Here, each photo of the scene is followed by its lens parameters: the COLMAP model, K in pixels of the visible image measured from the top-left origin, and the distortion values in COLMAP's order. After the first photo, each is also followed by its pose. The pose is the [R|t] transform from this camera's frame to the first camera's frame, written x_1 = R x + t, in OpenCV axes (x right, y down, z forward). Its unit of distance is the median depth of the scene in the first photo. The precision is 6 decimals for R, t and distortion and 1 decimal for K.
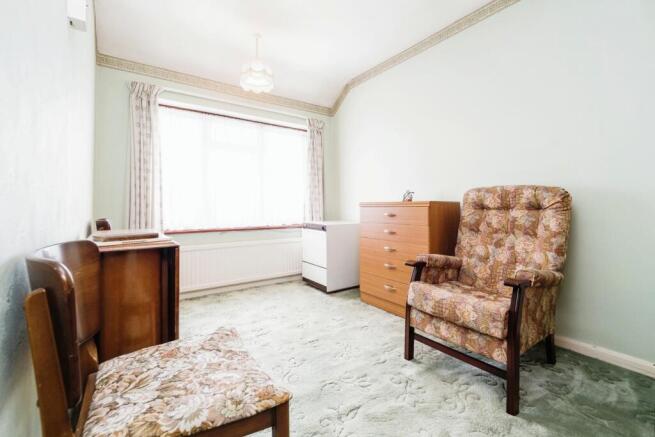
lens RADIAL K [[285.6, 0, 326.1], [0, 285.6, 198.9], [0, 0, 1]] dist [-0.001515, -0.000115]
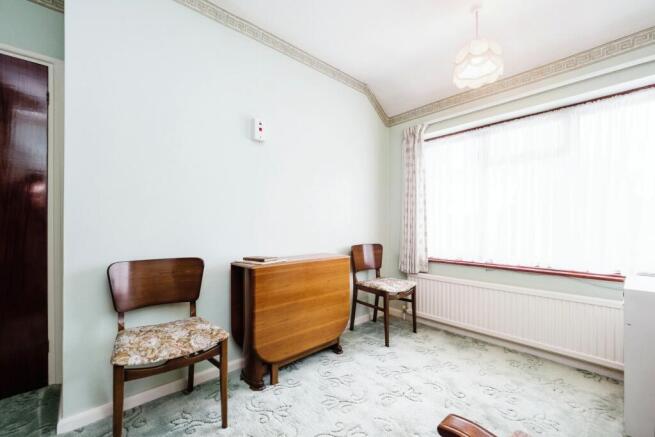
lens RADIAL K [[277.9, 0, 327.5], [0, 277.9, 218.5], [0, 0, 1]] dist [-0.000797, -0.000088]
pose [[0.116722, -0.012594, -0.993085, 0.427805], [0.030823, 0.999484, -0.009053, -0.037439], [0.992686, -0.029553, 0.117050, 0.519237]]
